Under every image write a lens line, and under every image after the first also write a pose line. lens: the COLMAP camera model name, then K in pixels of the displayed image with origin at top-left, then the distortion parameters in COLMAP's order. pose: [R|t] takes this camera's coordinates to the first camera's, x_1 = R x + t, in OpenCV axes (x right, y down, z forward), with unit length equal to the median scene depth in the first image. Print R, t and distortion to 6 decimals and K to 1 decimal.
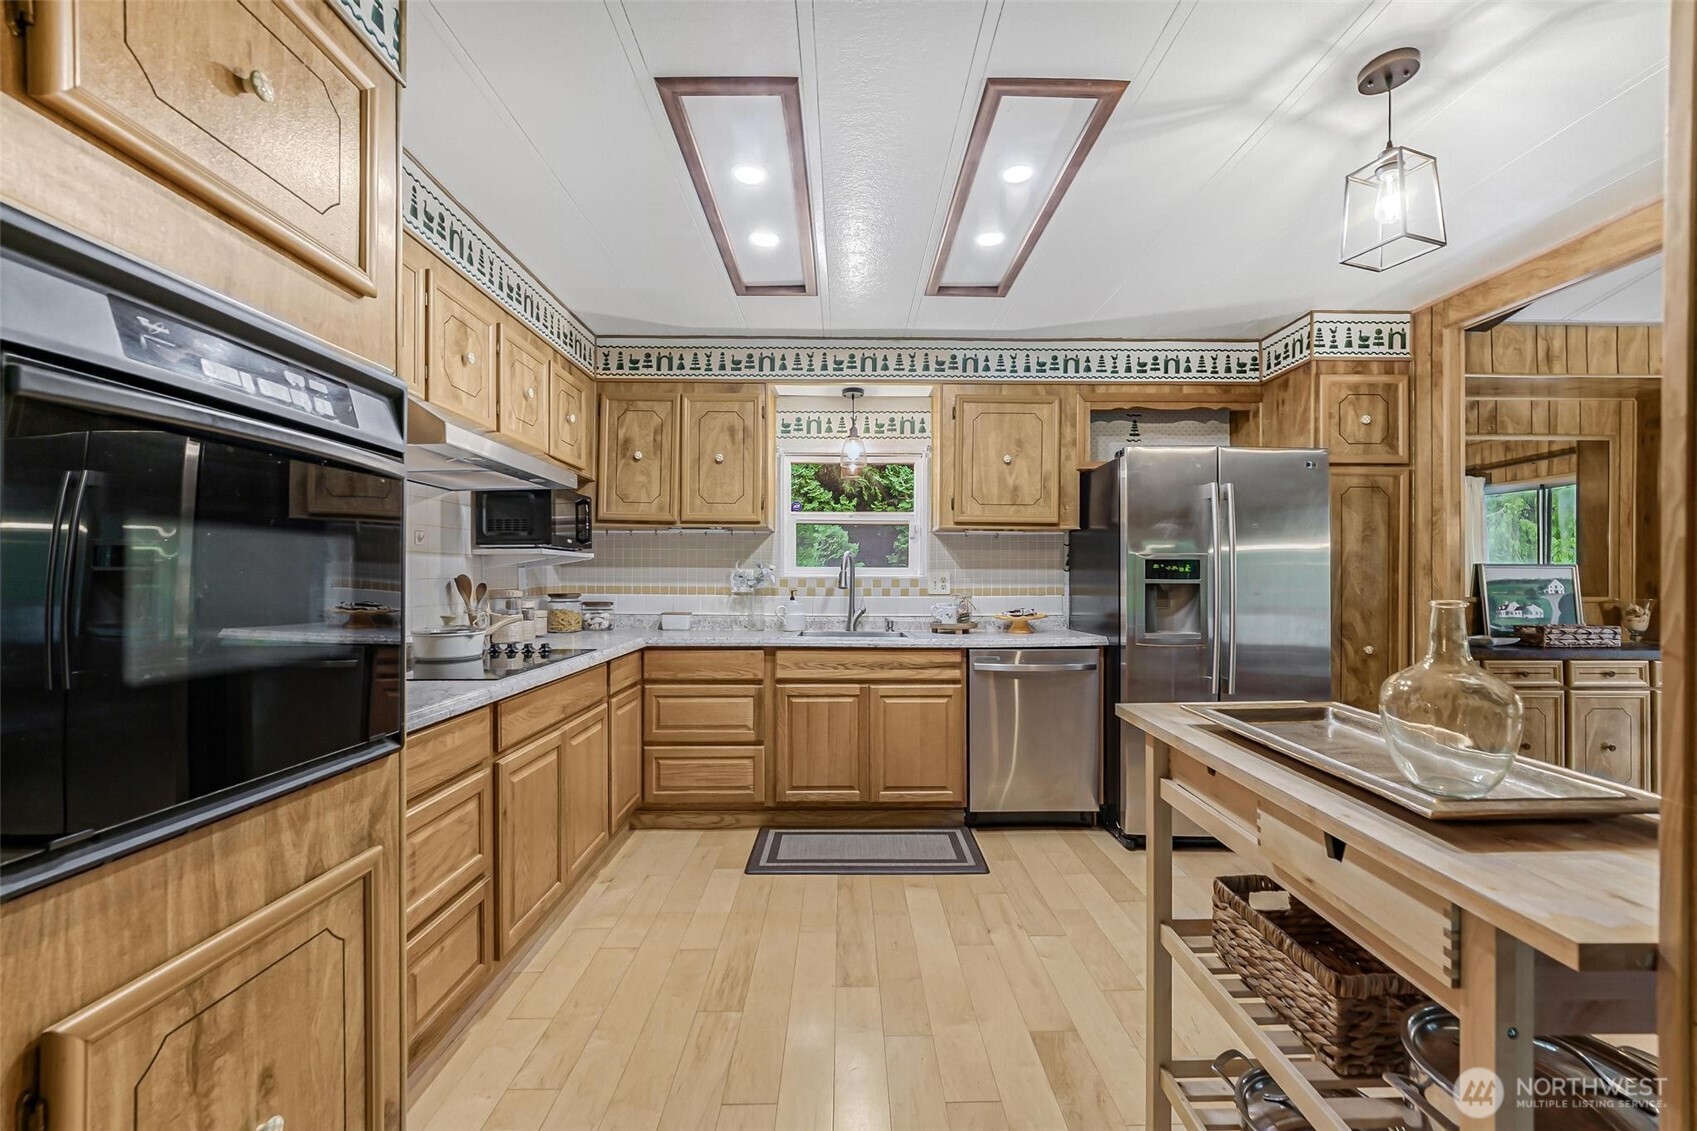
lens RADIAL K [[680.2, 0, 836.1], [0, 680.2, 577.1], [0, 0, 1]] dist [-0.013486, 0.004697]
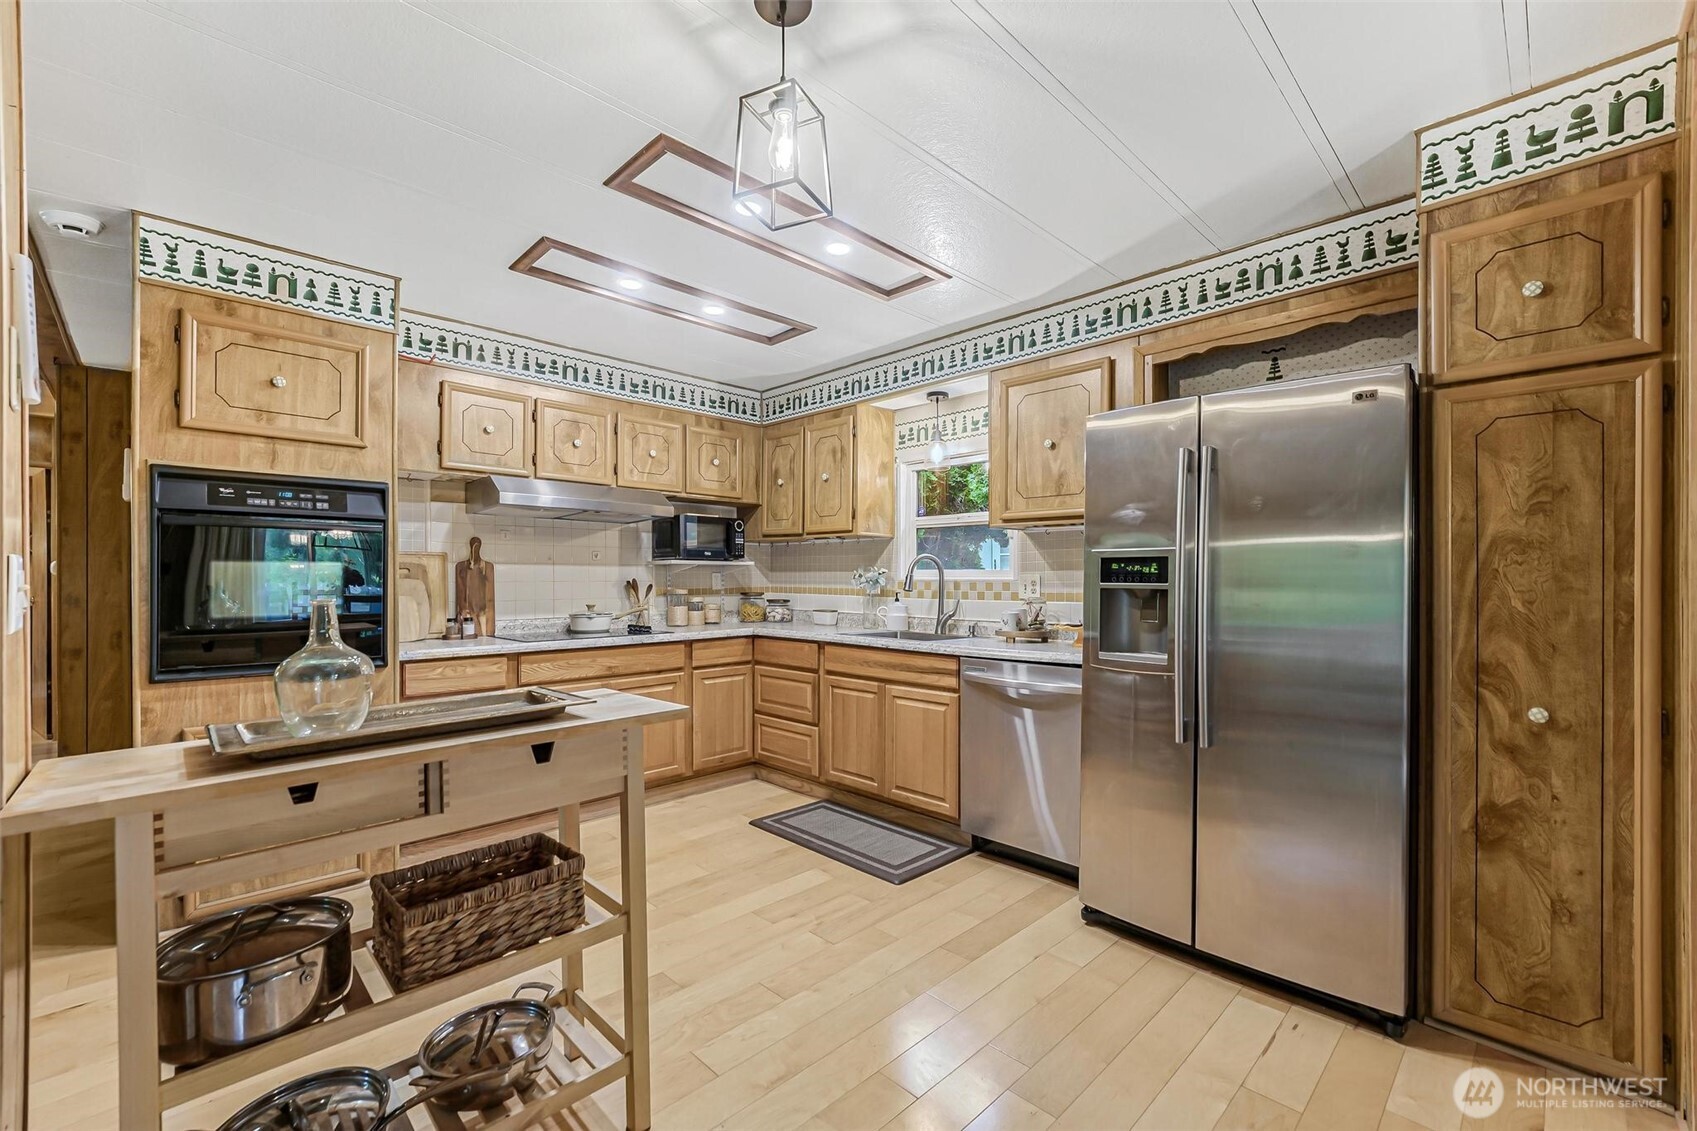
lens RADIAL K [[680.2, 0, 851.1], [0, 680.2, 577.8], [0, 0, 1]] dist [-0.013486, 0.004697]
pose [[0.713837, -0.002005, -0.700309, 0.706933], [0.001178, 0.999998, -0.001663, -0.001631], [0.700311, 0.000362, 0.713838, 0.213357]]
